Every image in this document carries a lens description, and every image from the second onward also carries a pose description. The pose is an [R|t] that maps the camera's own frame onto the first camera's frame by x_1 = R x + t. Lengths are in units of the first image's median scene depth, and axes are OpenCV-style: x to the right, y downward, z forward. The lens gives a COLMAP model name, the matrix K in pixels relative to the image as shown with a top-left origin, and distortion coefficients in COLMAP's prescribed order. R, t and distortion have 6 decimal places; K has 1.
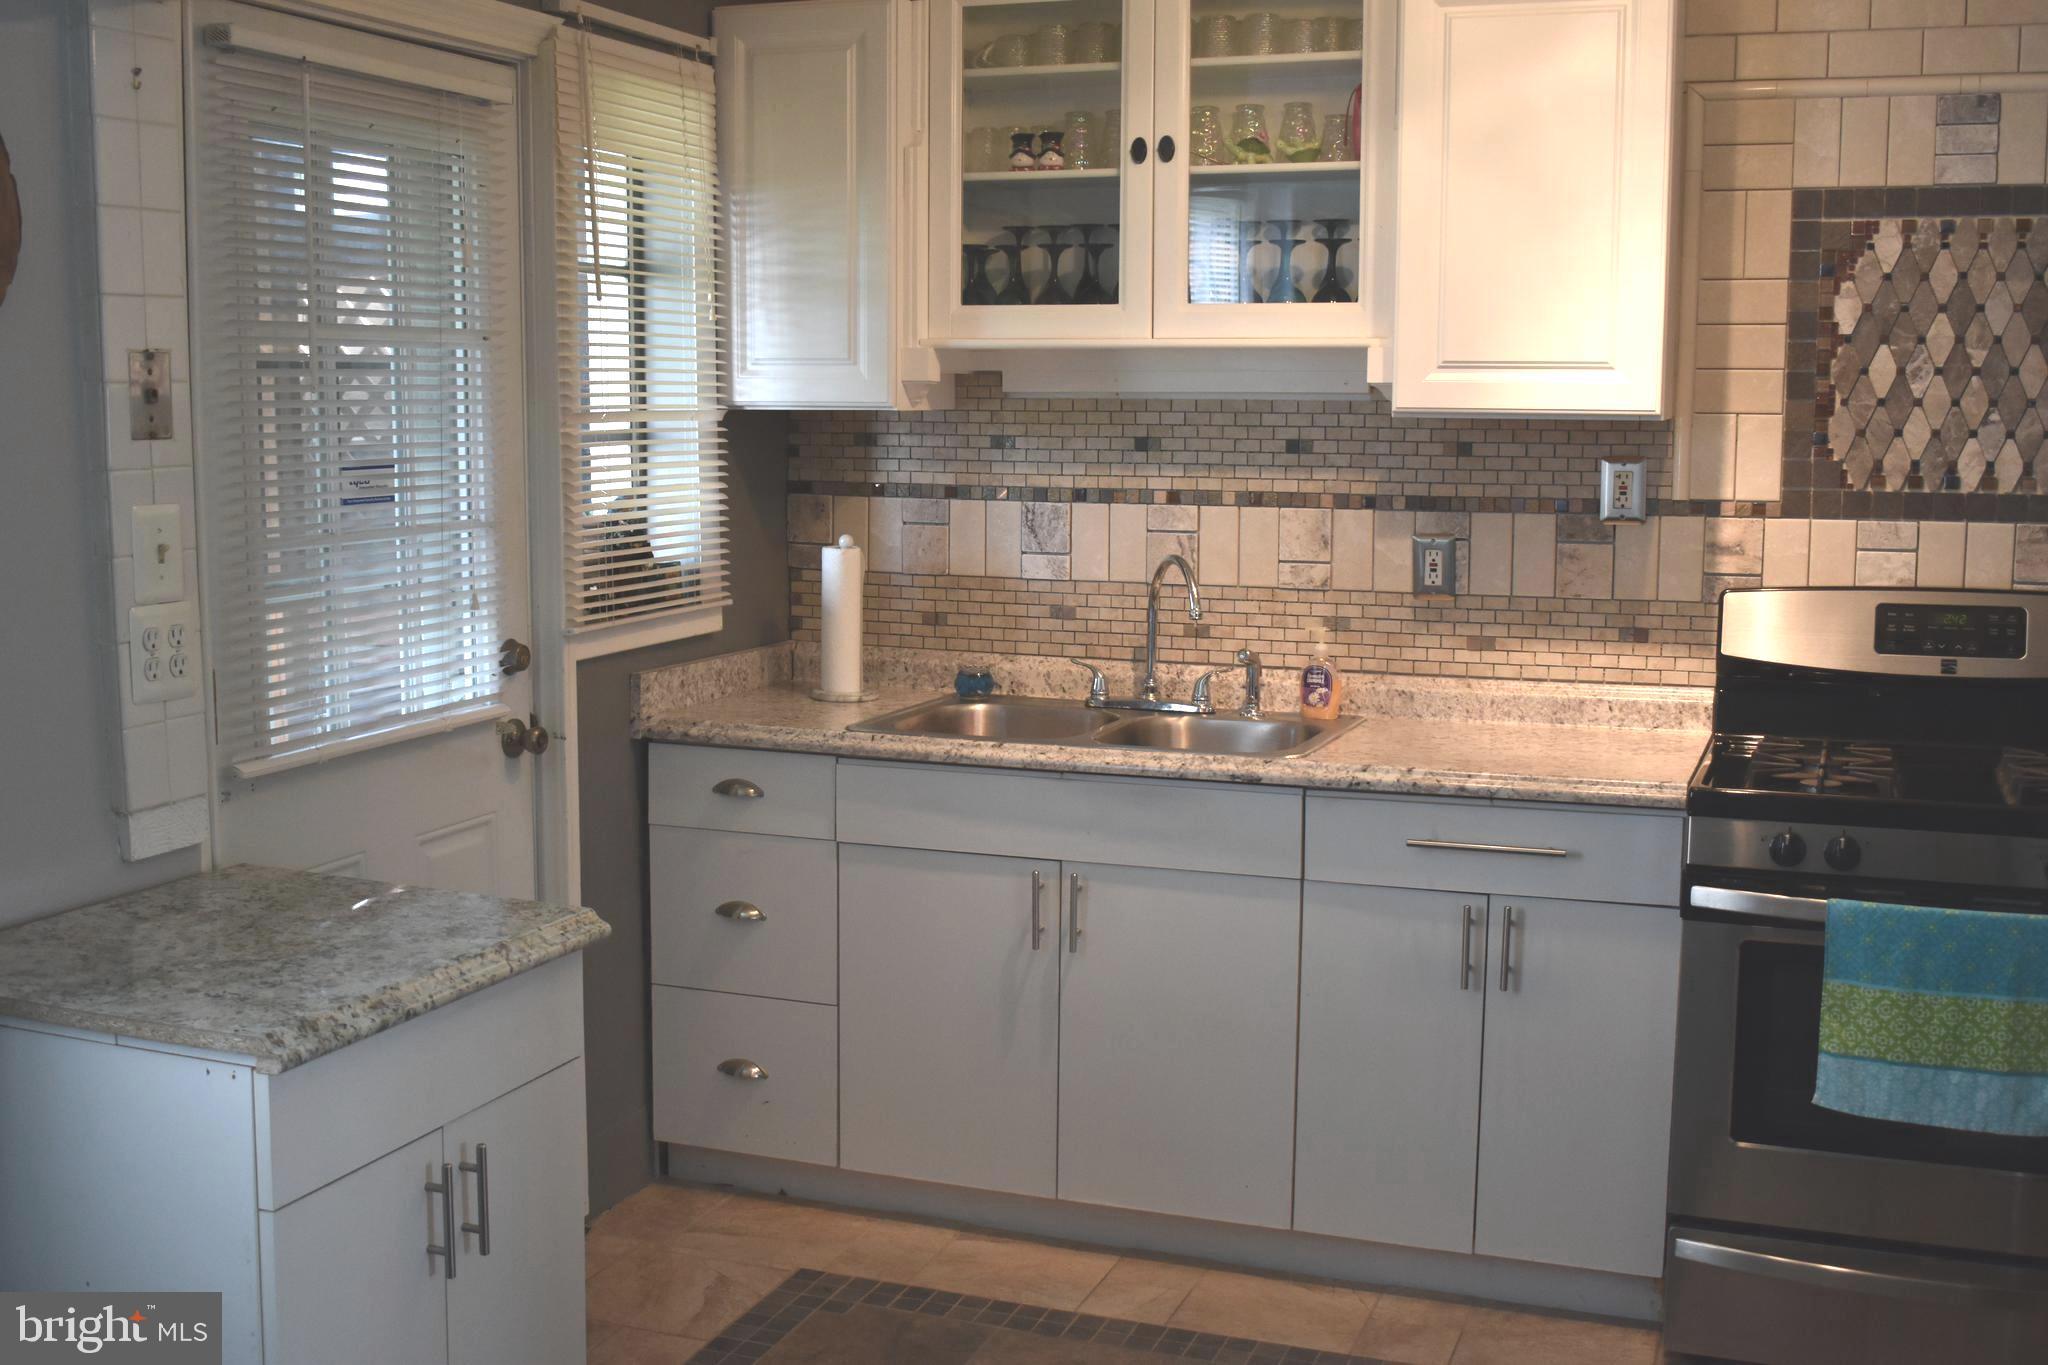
lens RADIAL K [[2241.4, 0, 1014.0], [0, 2241.4, 680.2], [0, 0, 1]] dist [-0.063193, 0.000000]
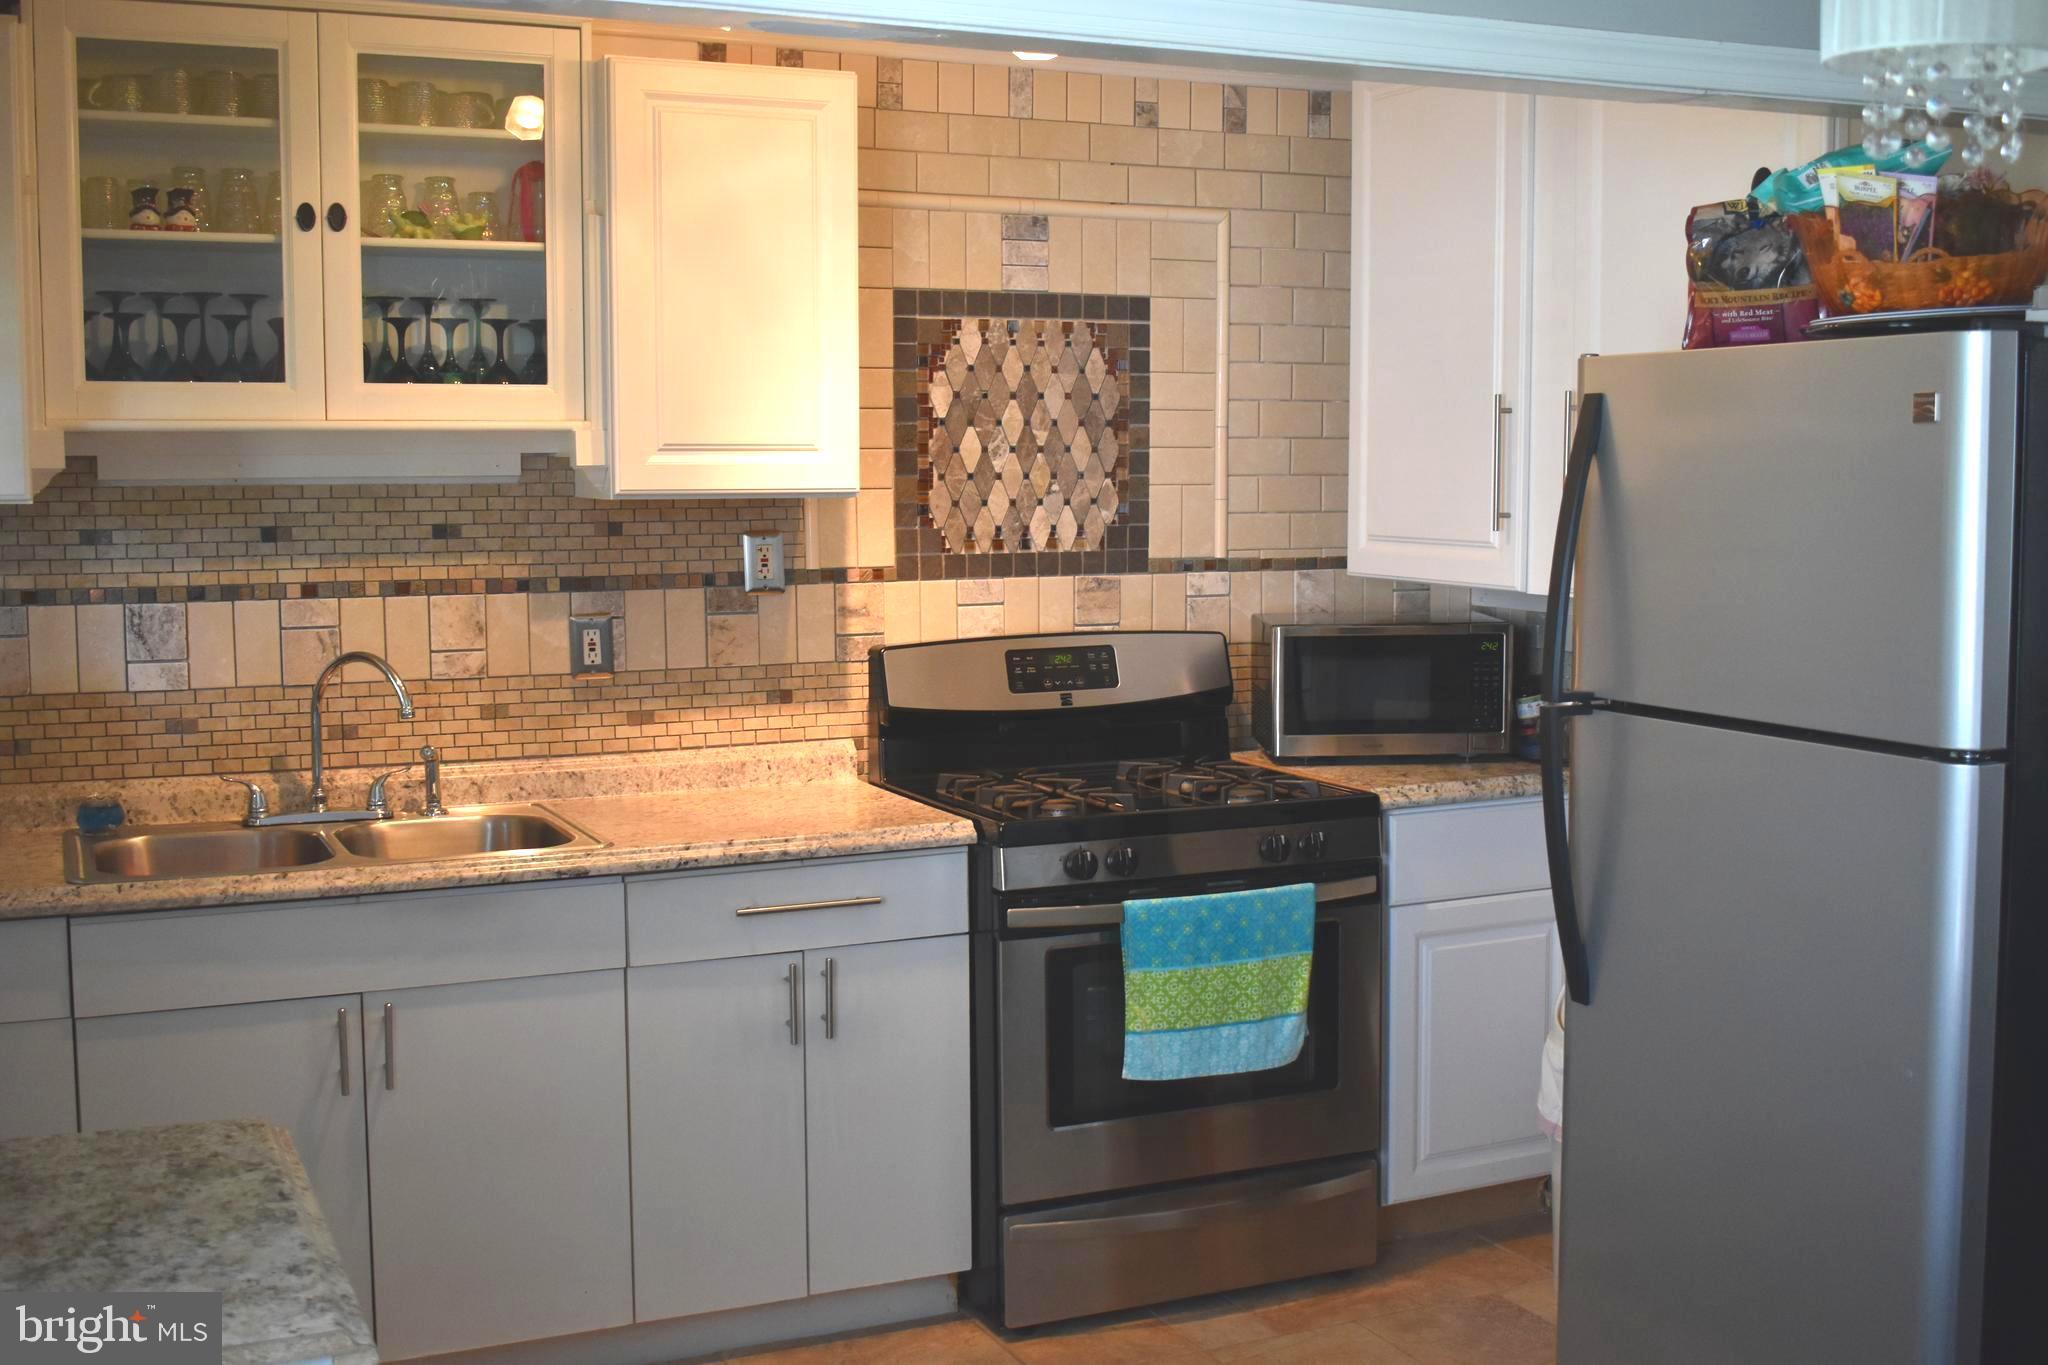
lens RADIAL K [[2241.4, 0, 1012.9], [0, 2241.4, 682.9], [0, 0, 1]] dist [-0.063193, 0.000000]
pose [[0.707649, -0.075925, 0.702473, -0.406953], [0.095296, 0.995382, 0.011586, -0.029312], [-0.700109, 0.058744, 0.711616, 0.158795]]
